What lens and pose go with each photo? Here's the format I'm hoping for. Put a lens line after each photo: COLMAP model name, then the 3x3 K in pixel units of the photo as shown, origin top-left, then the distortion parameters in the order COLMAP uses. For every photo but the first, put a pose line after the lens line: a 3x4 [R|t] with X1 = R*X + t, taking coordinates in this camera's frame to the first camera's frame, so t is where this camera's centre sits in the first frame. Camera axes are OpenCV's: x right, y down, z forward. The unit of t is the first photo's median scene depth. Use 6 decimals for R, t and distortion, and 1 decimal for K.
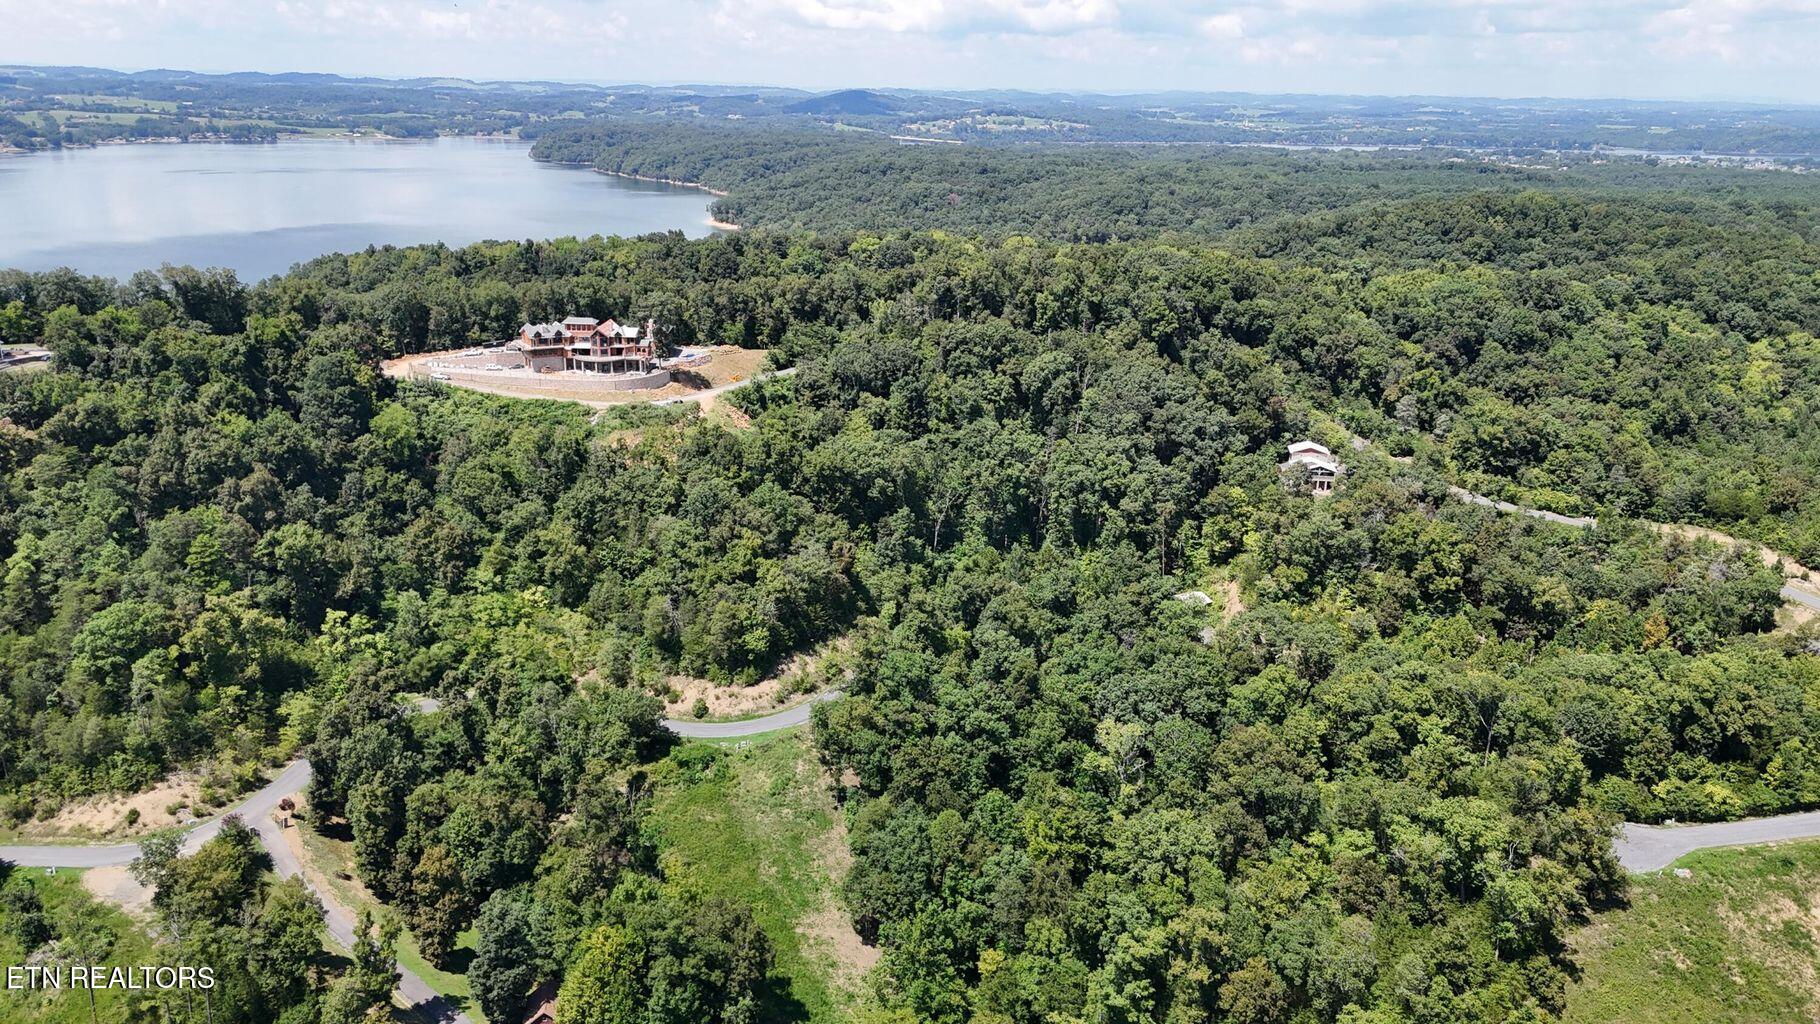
lens RADIAL K [[1338.8, 0, 904.5], [0, 1338.8, 507.5], [0, 0, 1]] dist [0.079809, -0.077716]
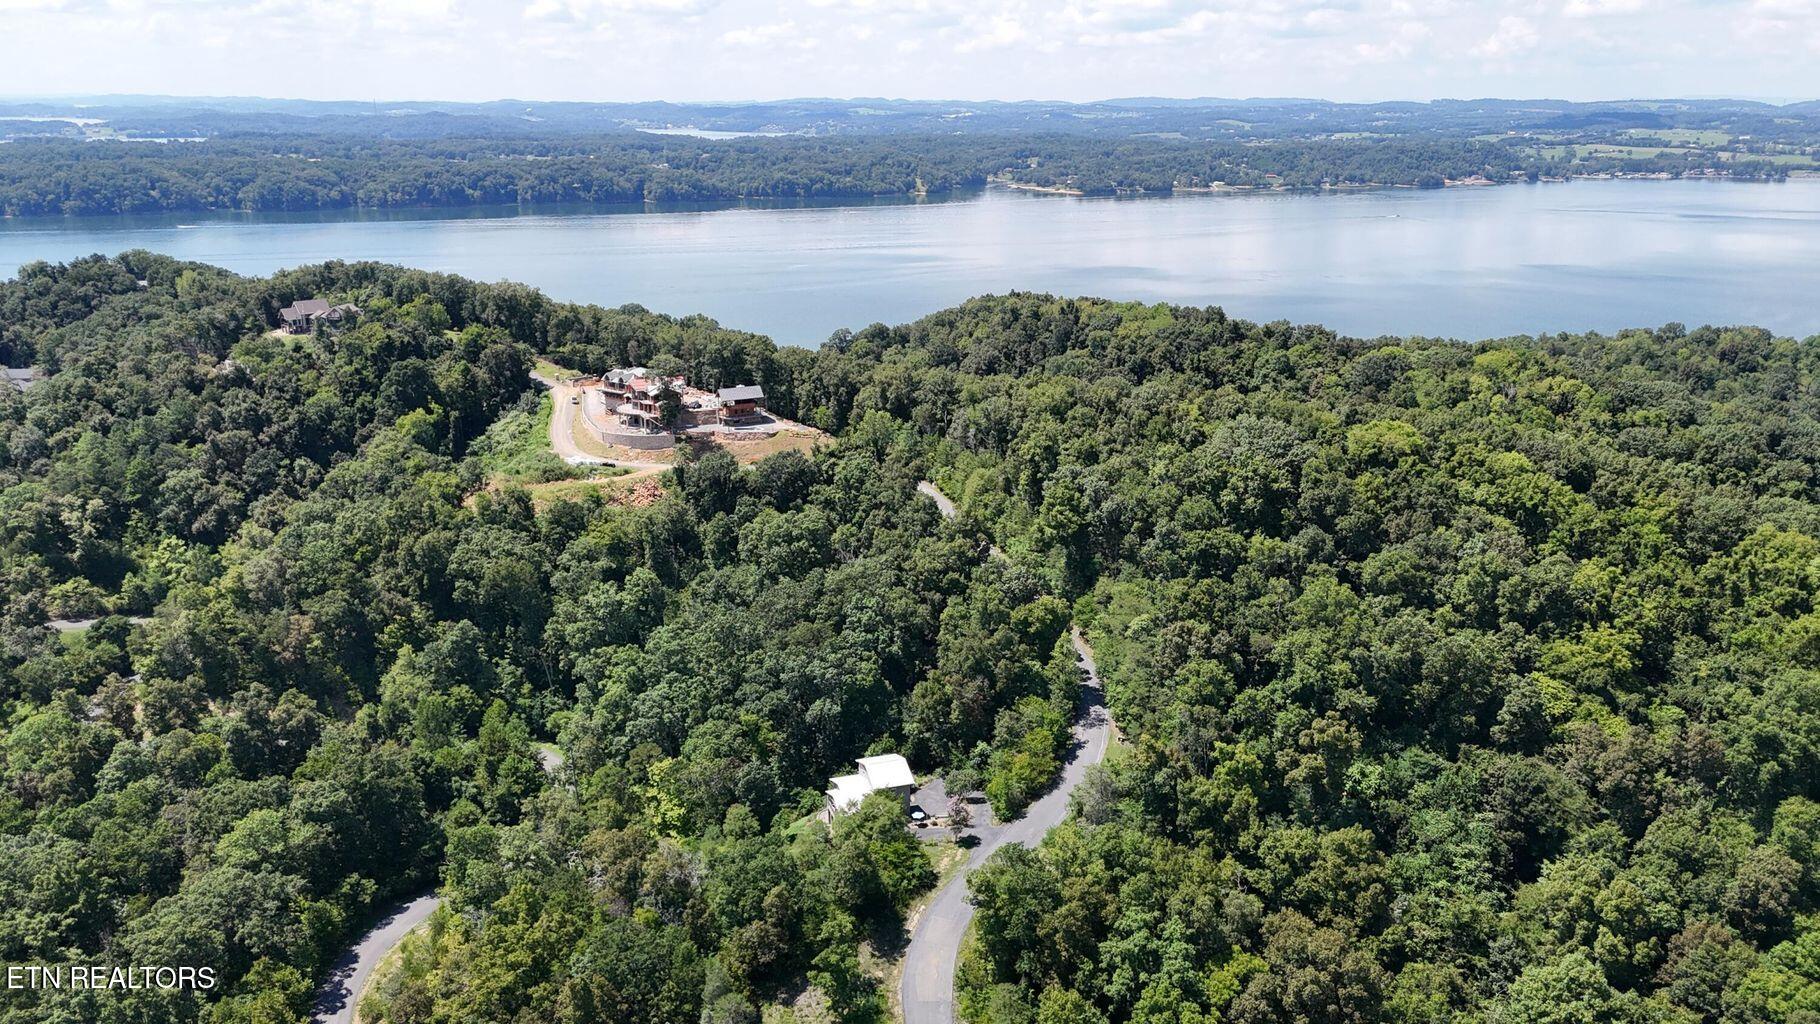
lens RADIAL K [[1338.8, 0, 904.5], [0, 1338.8, 507.5], [0, 0, 1]] dist [0.079809, -0.077716]
pose [[0.470379, 0.240444, -0.849076, 0.673567], [-0.258129, 0.957571, 0.128167, -0.199437], [0.843868, 0.158884, 0.512487, 0.588641]]
